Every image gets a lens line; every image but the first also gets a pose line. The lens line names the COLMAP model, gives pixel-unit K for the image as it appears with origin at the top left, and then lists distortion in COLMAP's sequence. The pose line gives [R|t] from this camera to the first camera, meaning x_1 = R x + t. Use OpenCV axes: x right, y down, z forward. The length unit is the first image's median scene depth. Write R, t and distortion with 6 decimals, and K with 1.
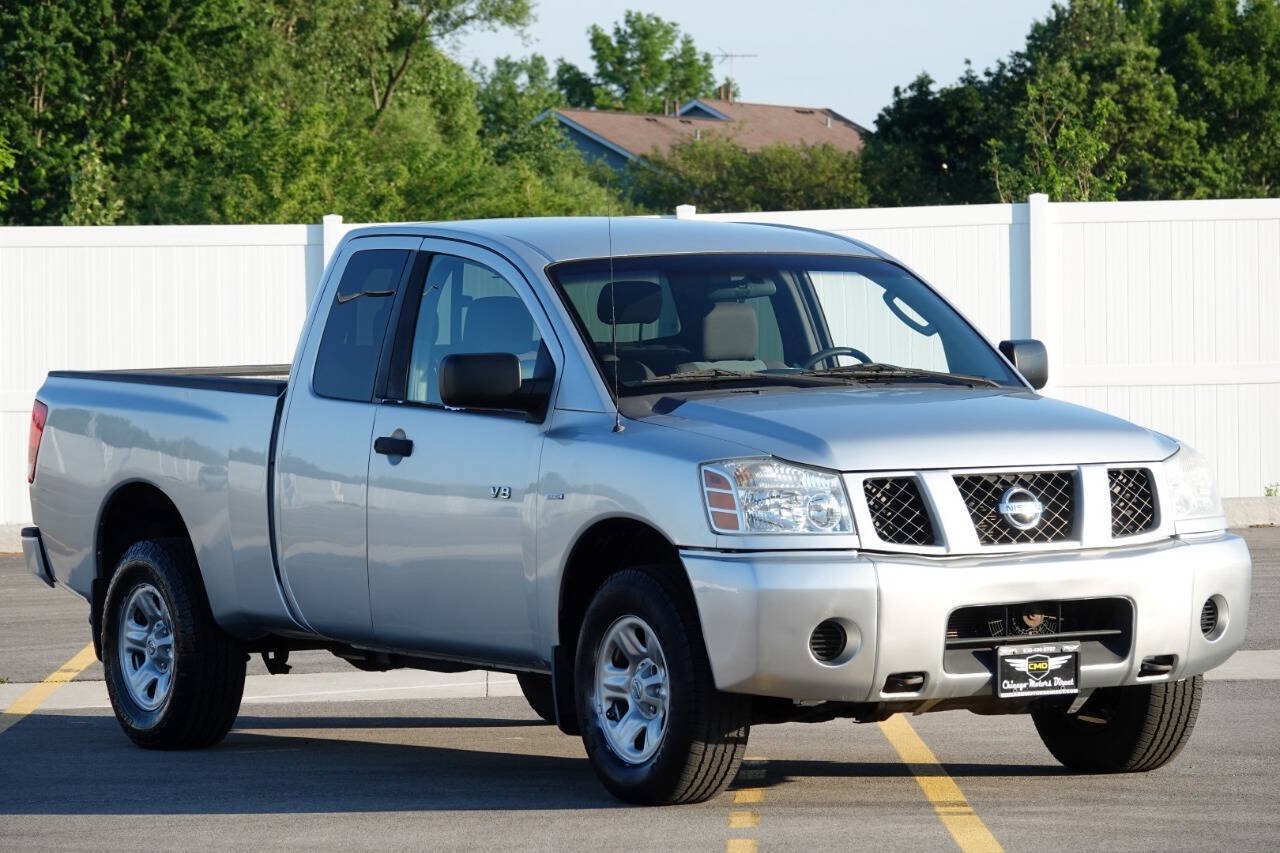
lens RADIAL K [[5544.2, 0, 640.0], [0, 5544.2, 426.5], [0, 0, 1]] dist [-0.061267, -3.589610]
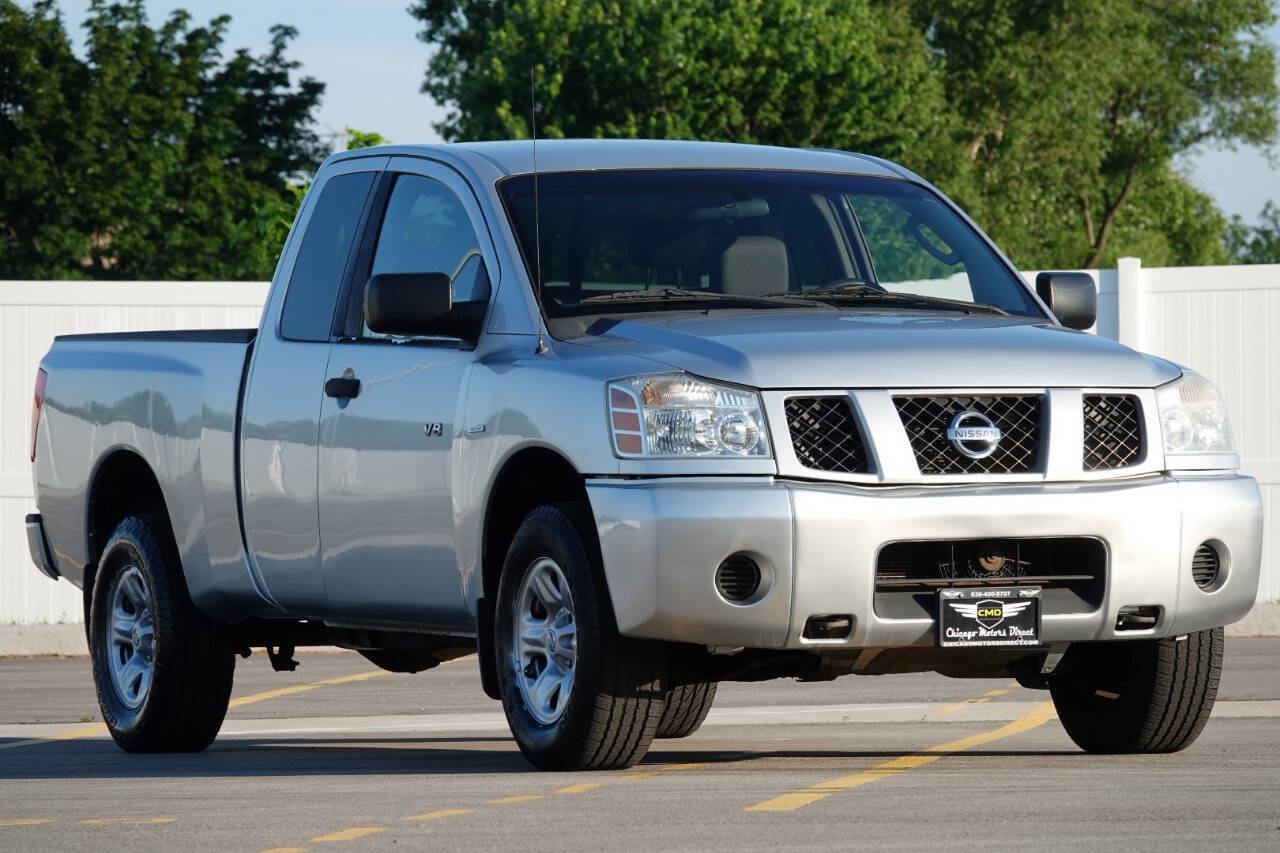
lens RADIAL K [[6812.8, 0, 640.0], [0, 6812.8, 426.5], [0, 0, 1]] dist [-0.103838, -6.168886]
pose [[0.992351, 0.002558, -0.123421, 0.147338], [-0.006733, 0.999419, -0.033419, 0.049238], [0.123264, 0.033994, 0.991792, -0.080645]]
